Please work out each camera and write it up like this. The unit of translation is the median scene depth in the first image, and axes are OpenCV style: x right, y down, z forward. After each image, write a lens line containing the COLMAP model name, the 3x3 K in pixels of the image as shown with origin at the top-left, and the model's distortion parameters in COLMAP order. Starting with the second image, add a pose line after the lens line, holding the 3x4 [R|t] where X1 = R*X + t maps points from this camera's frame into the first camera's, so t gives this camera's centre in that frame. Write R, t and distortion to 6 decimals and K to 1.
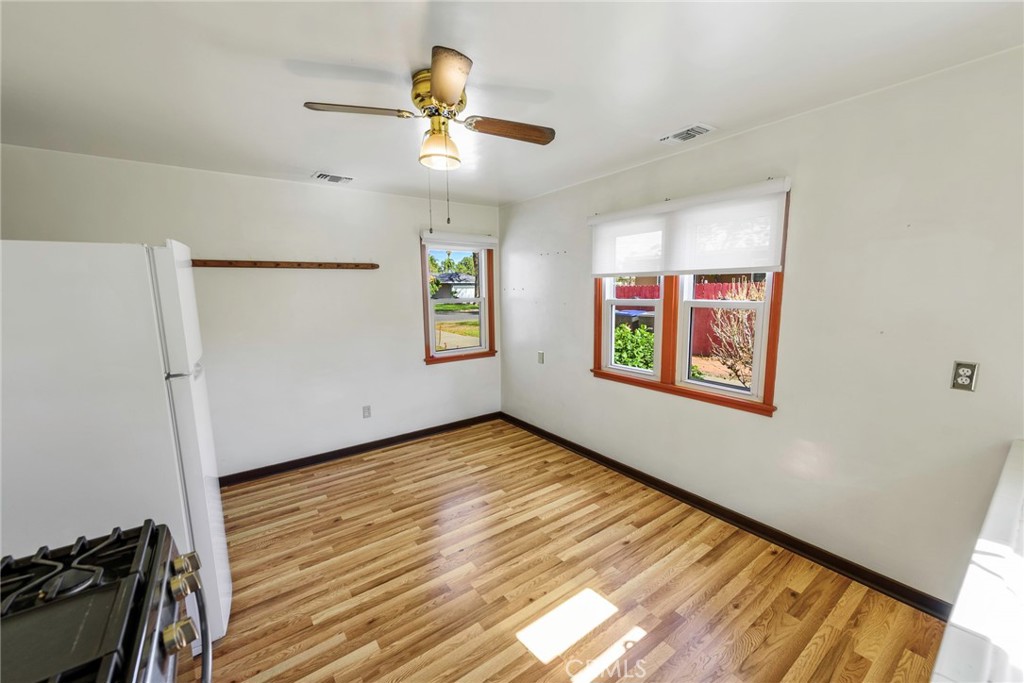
lens RADIAL K [[407.7, 0, 513.2], [0, 407.7, 340.2], [0, 0, 1]] dist [0.010961, -0.000608]
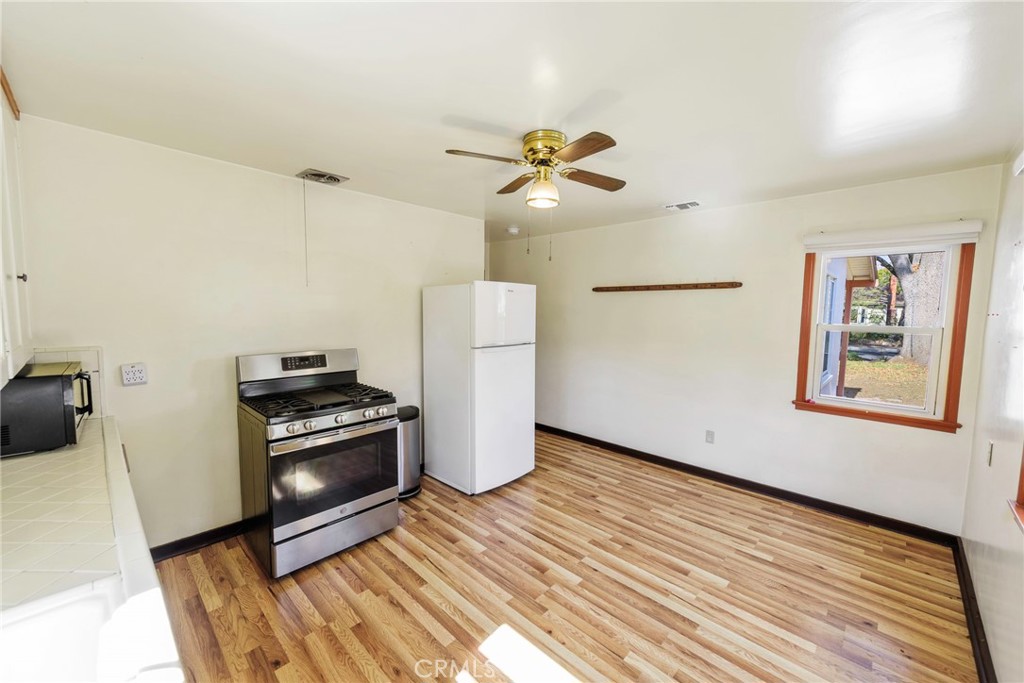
lens RADIAL K [[407.7, 0, 513.2], [0, 407.7, 340.2], [0, 0, 1]] dist [0.010961, -0.000608]
pose [[0.157438, 0.091882, -0.983245, 0.605504], [-0.141564, 0.987479, 0.069610, -0.061399], [0.977329, 0.128233, 0.168474, 0.445949]]
